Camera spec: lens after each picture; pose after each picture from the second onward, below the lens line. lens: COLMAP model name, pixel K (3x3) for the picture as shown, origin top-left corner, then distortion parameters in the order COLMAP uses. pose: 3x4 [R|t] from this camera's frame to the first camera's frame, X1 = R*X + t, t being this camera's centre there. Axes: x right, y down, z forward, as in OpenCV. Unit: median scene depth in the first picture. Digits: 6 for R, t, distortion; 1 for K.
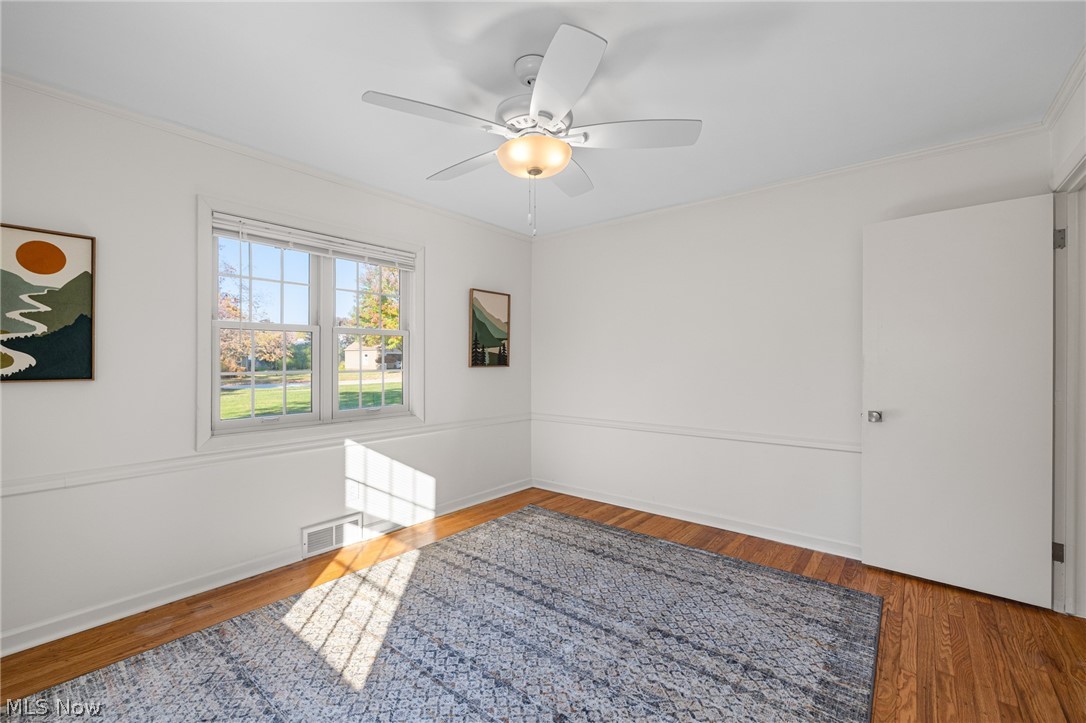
lens RADIAL K [[453.1, 0, 543.0], [0, 453.1, 361.5], [0, 0, 1]] dist [0.000017, -0.000149]
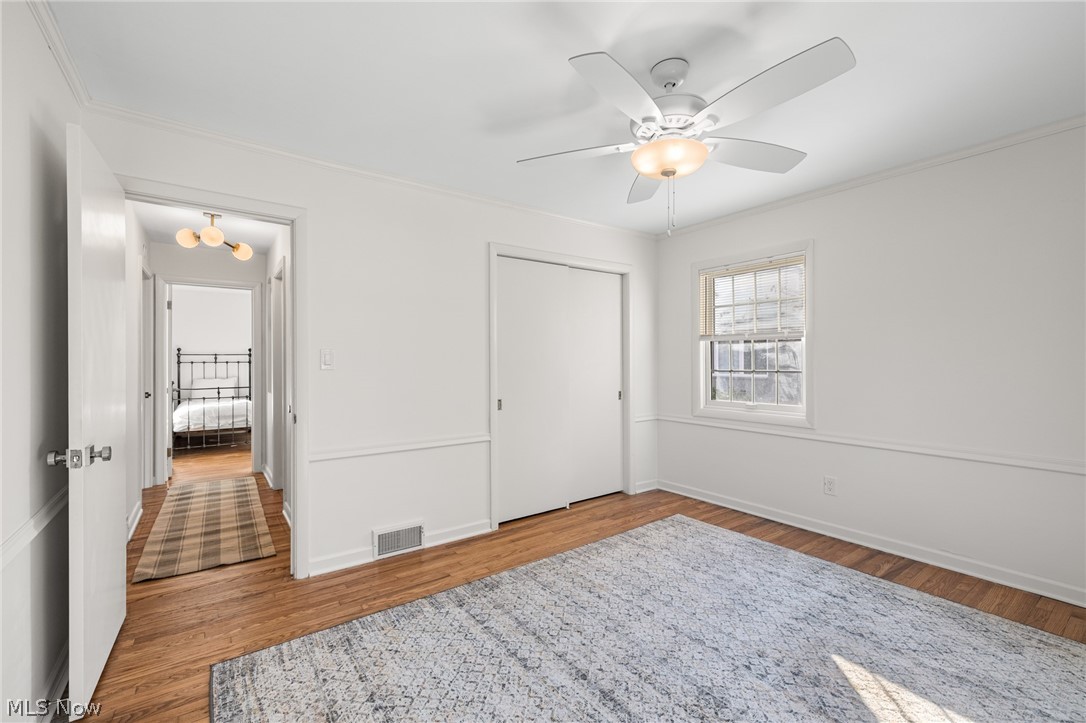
lens RADIAL K [[460.8, 0, 543.0], [0, 460.8, 361.5], [0, 0, 1]] dist [0.000287, -0.000261]
pose [[-0.968309, 0.001309, 0.249750, -0.000872], [0.003696, 0.999952, 0.009091, -0.006479], [-0.249726, 0.009726, -0.968268, 1.481921]]
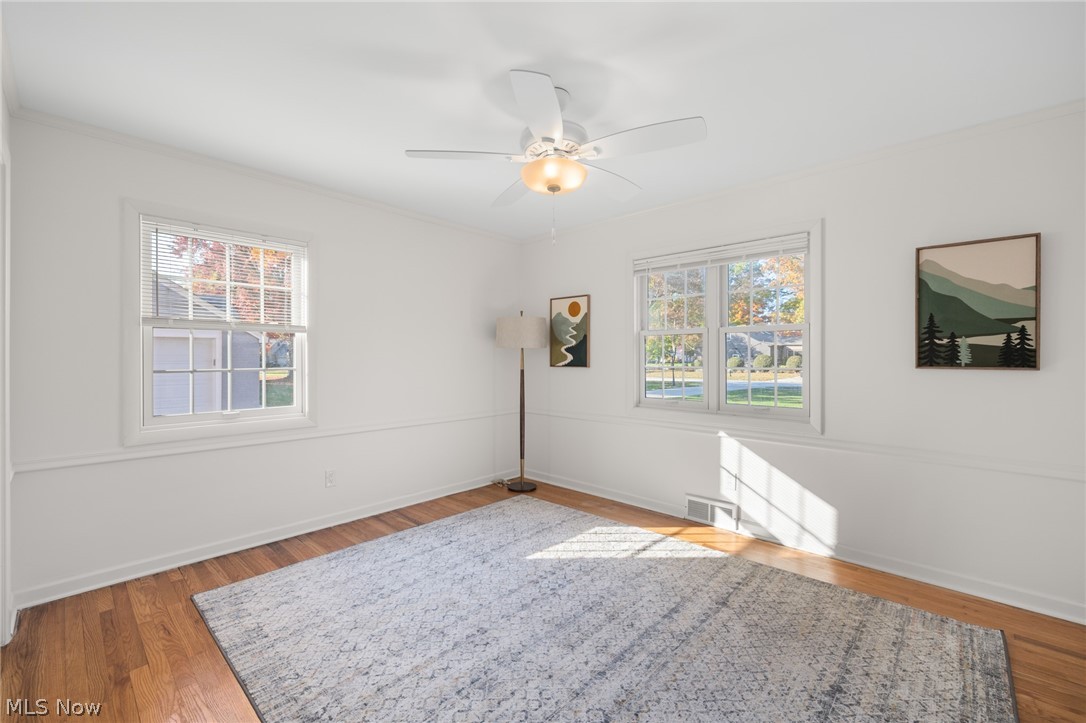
lens RADIAL K [[453.1, 0, 543.0], [0, 453.1, 361.5], [0, 0, 1]] dist [0.000017, -0.000149]
pose [[-0.058847, 0.004699, -0.998256, 0.792323], [-0.008785, 0.999948, 0.005225, 0.005711], [0.998228, 0.009077, -0.058803, 0.747555]]
